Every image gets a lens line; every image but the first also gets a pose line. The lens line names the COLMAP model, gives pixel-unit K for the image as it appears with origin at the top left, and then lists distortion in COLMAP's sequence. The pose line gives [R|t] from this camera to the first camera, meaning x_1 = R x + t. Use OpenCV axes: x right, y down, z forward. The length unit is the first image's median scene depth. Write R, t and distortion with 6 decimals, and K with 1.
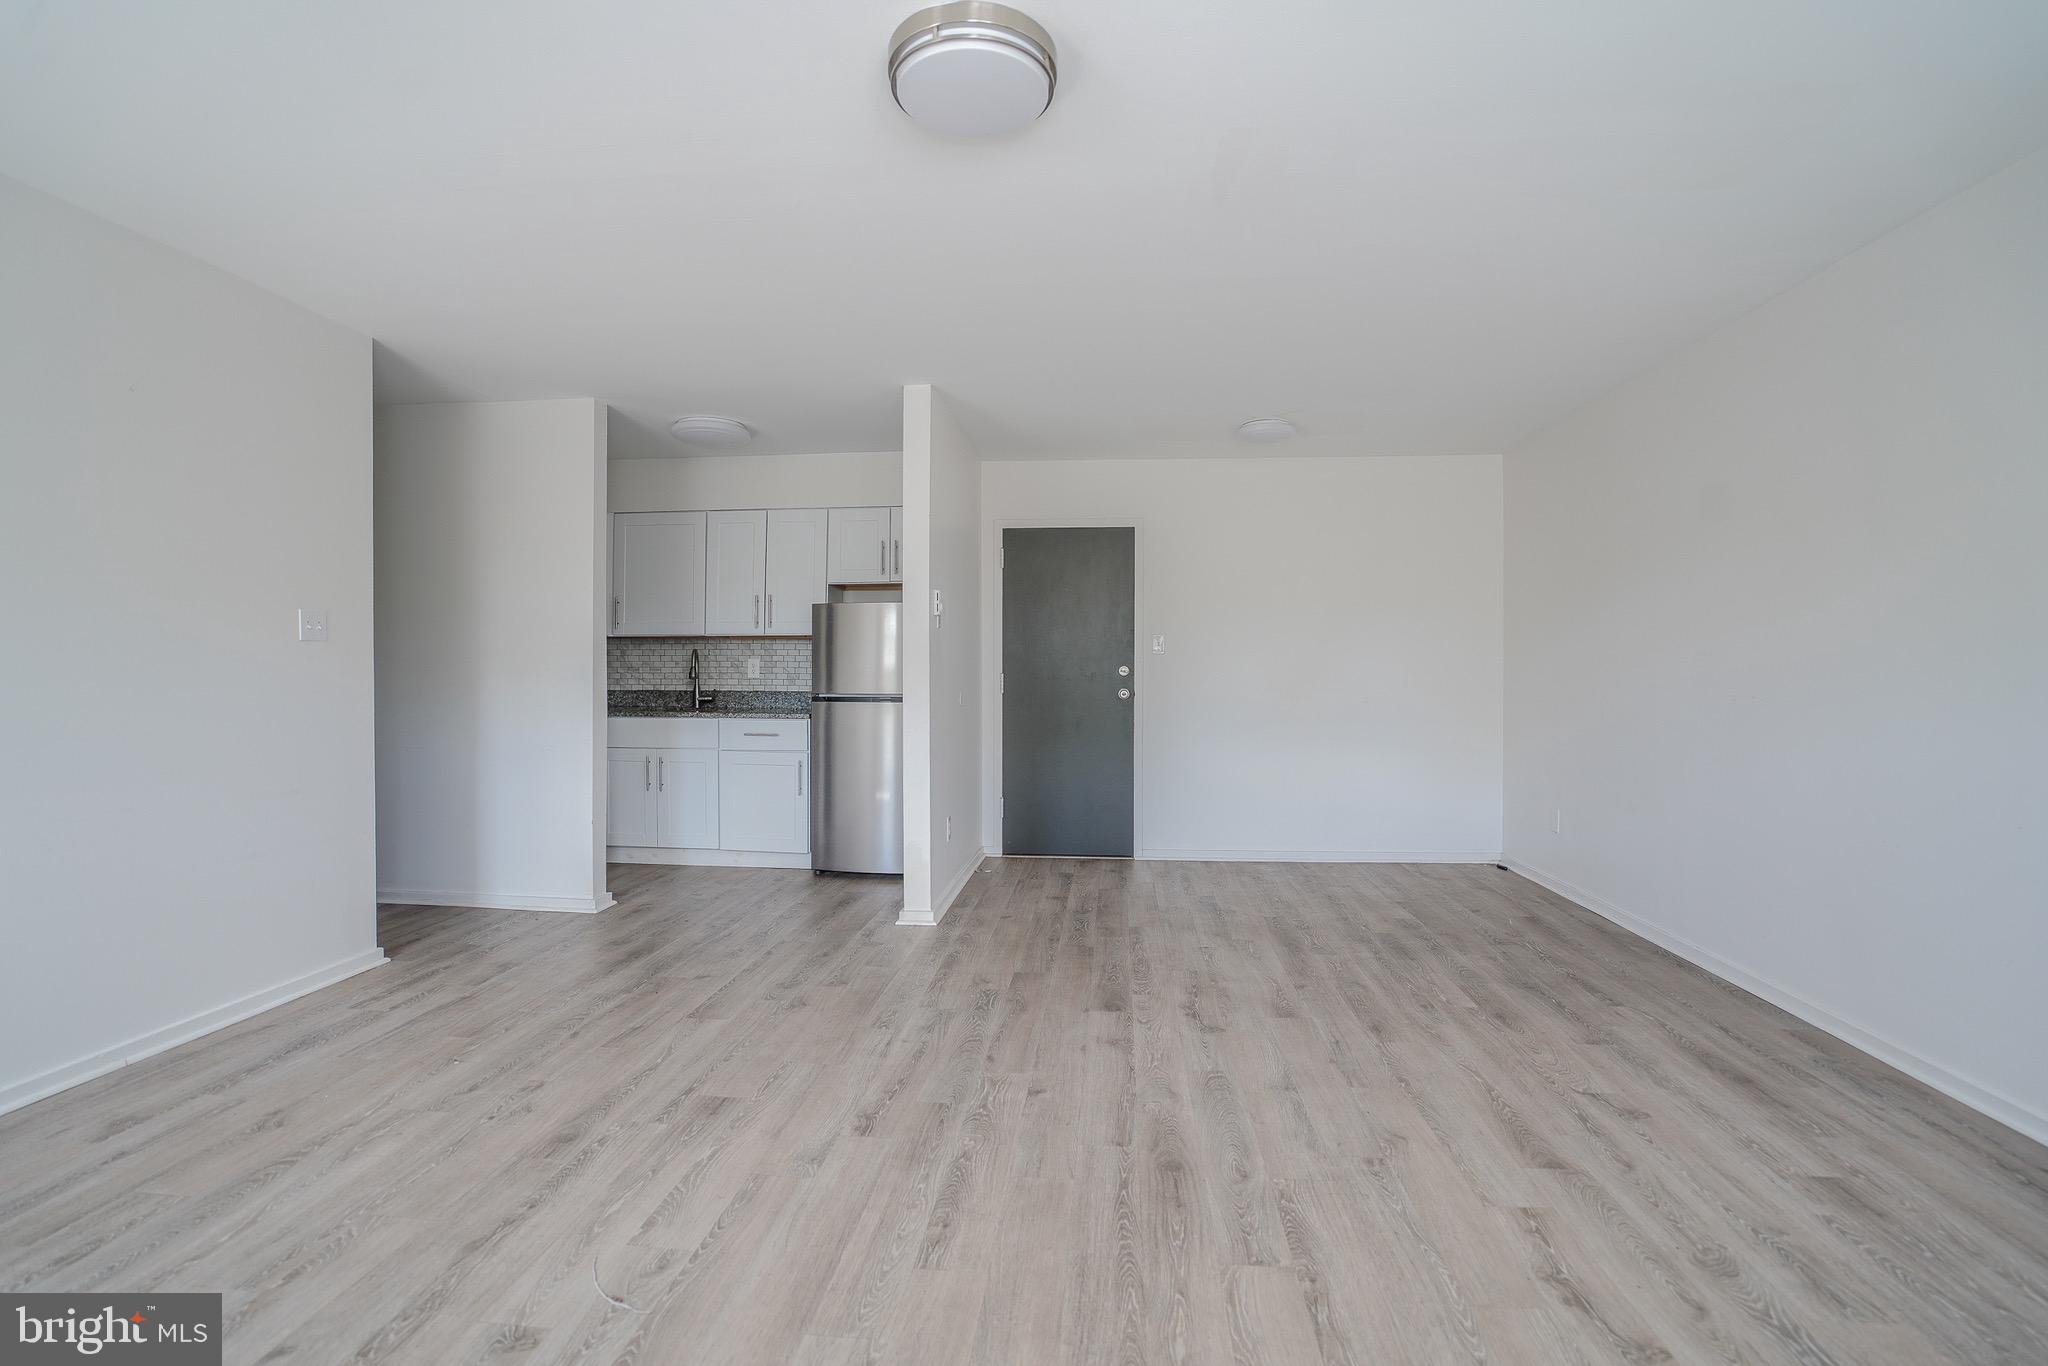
lens RADIAL K [[972.1, 0, 1034.9], [0, 972.1, 671.0], [0, 0, 1]] dist [-0.065806, 0.026489]
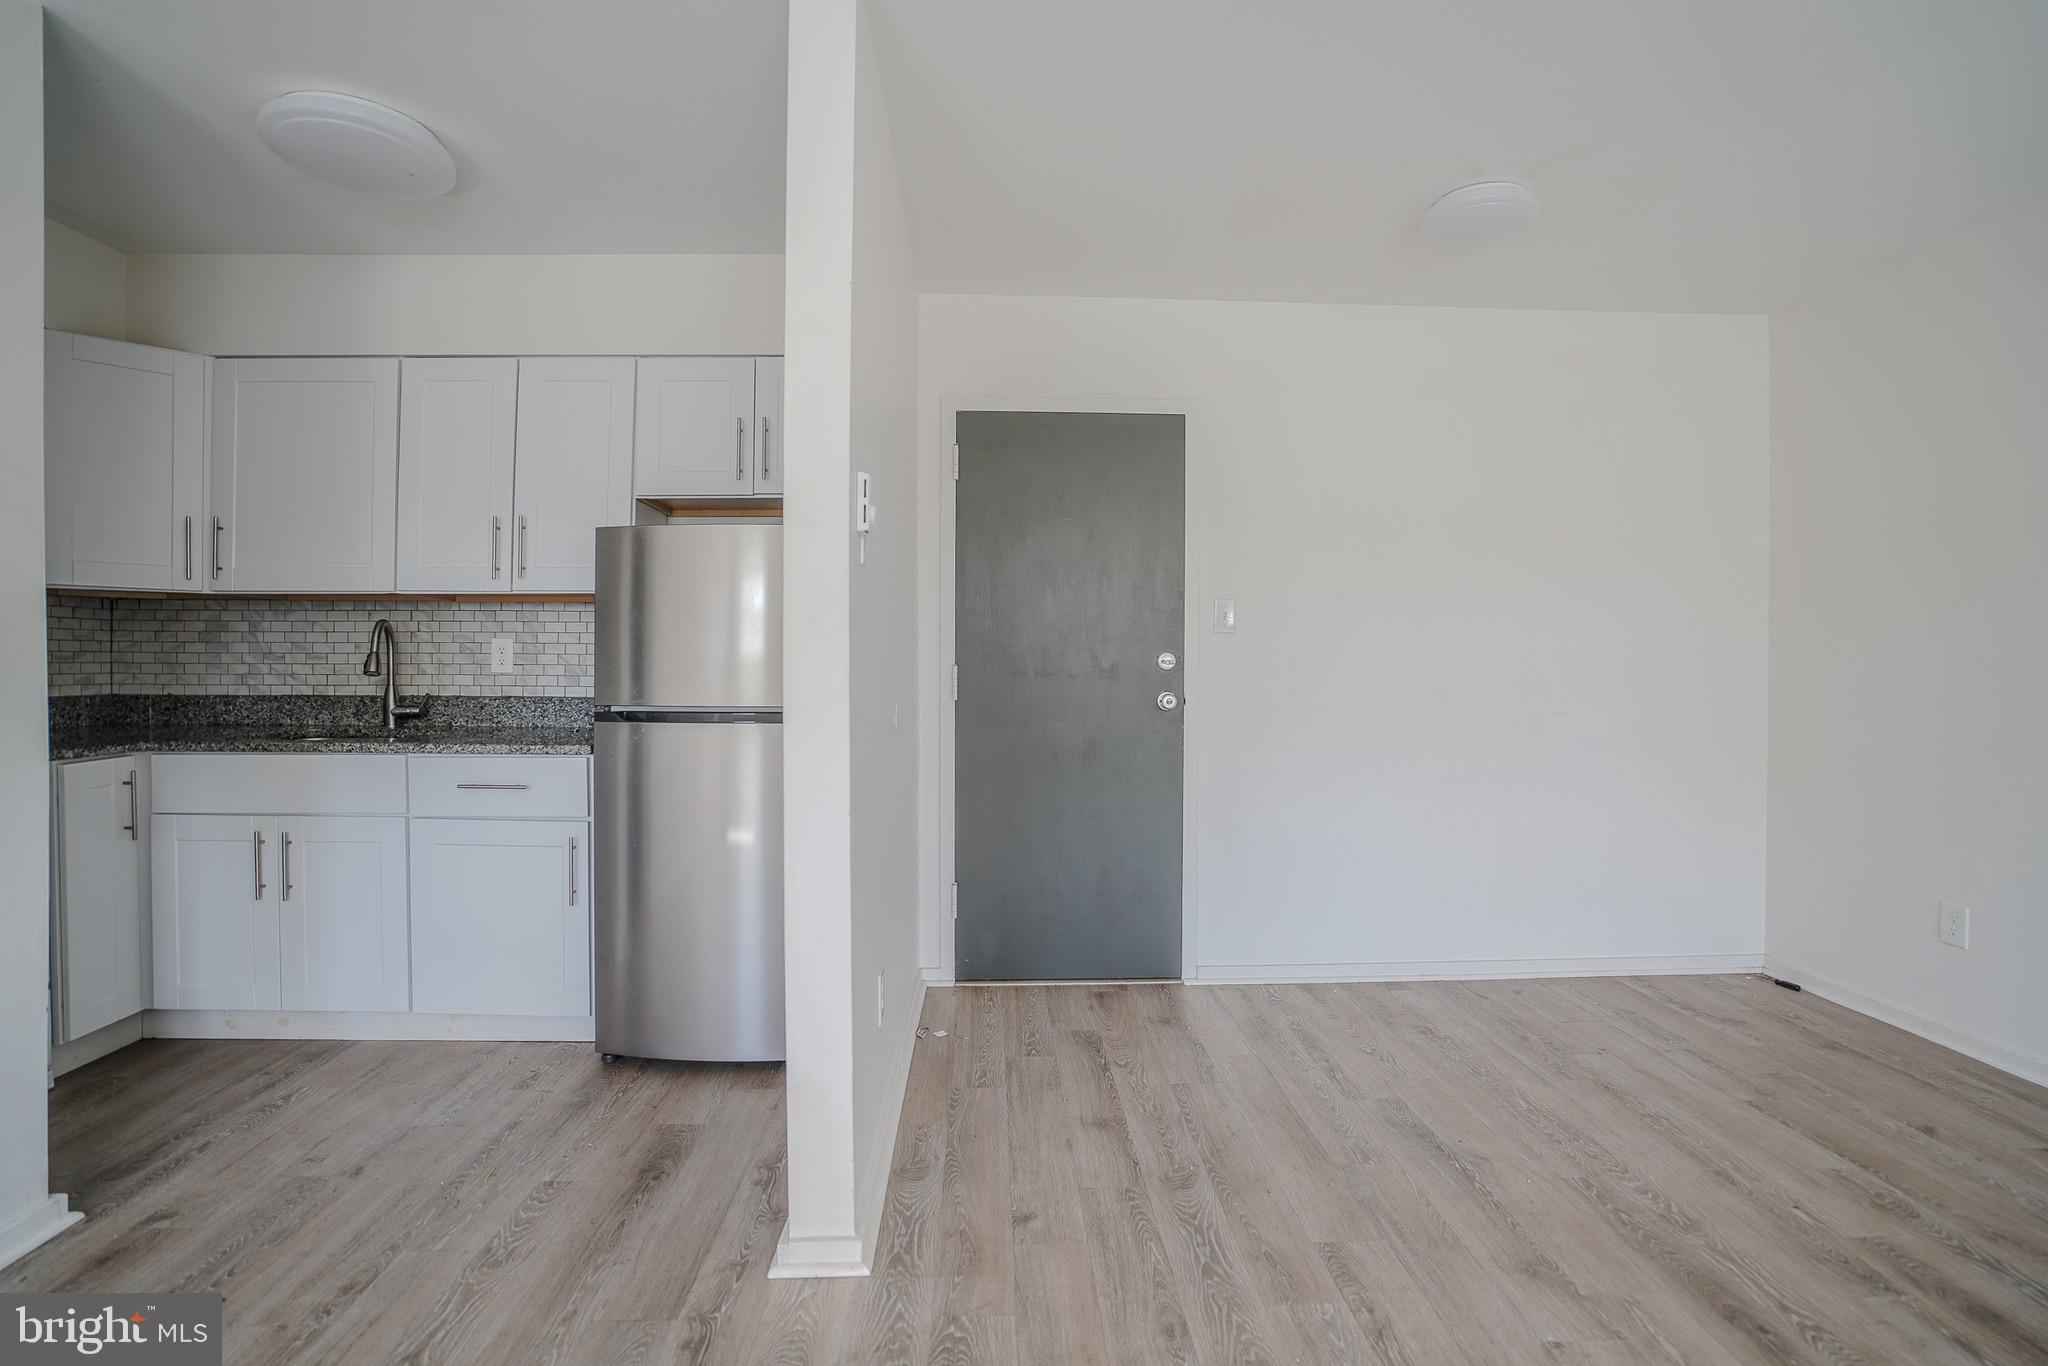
lens RADIAL K [[972.1, 0, 1034.9], [0, 972.1, 671.0], [0, 0, 1]] dist [-0.065806, 0.026489]
pose [[0.991063, 0.000651, 0.133390, -0.078062], [-0.002061, 0.999943, 0.010435, -0.000261], [-0.133375, -0.010617, 0.991009, 0.528695]]
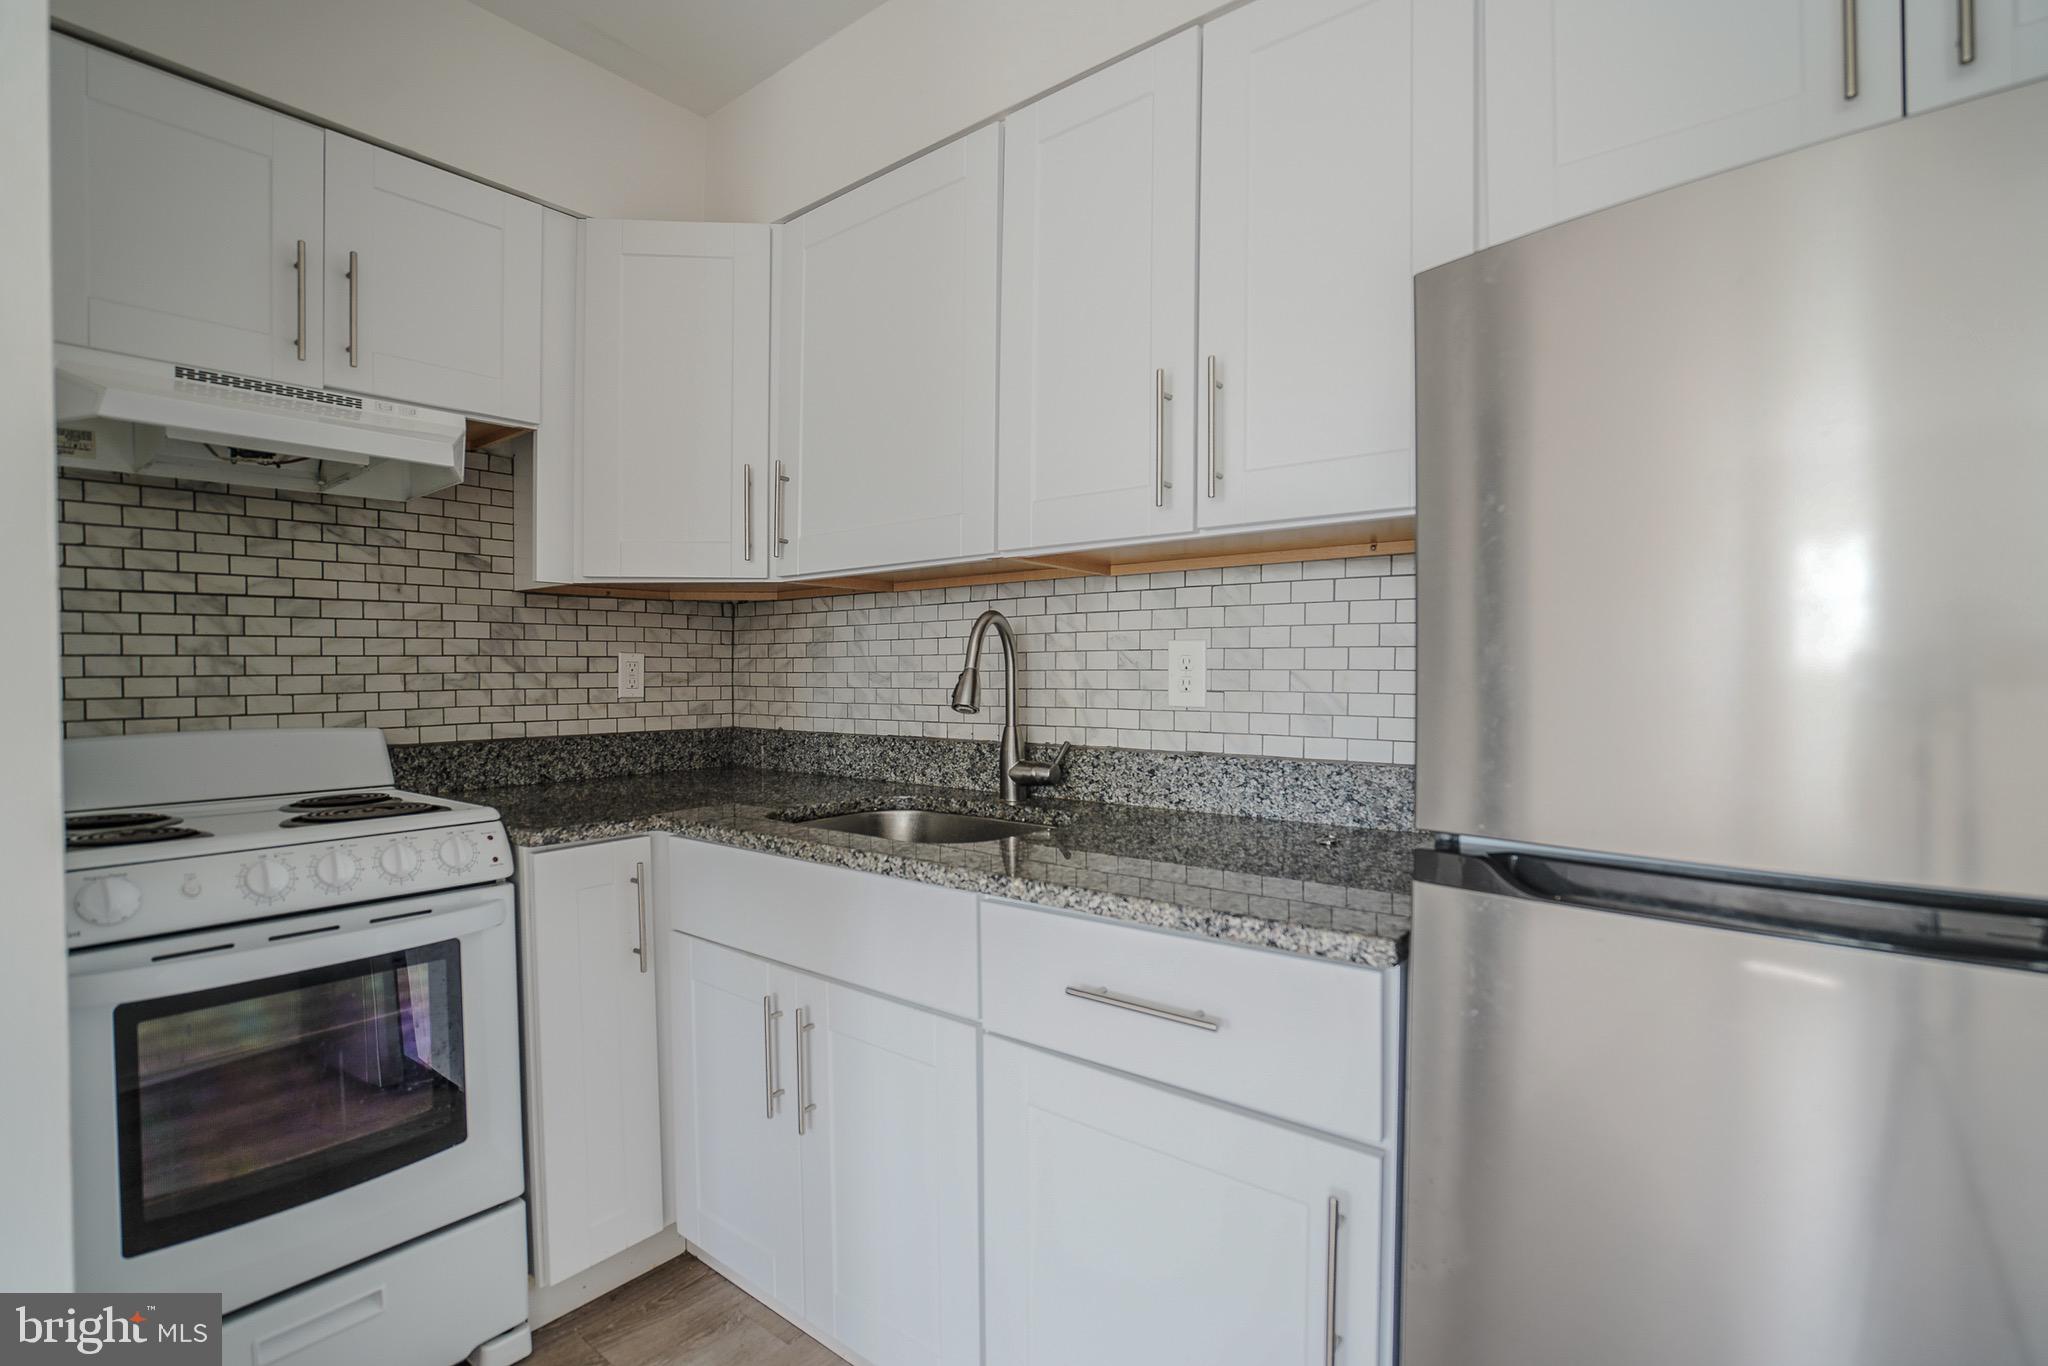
lens RADIAL K [[979.1, 0, 1008.3], [0, 979.1, 679.4], [0, 0, 1]] dist [-0.060081, 0.000333]
pose [[0.830132, -0.001769, -0.557564, -0.218315], [0.003866, 0.999989, 0.002583, -0.002416], [0.557553, -0.004300, 0.830130, 0.920727]]
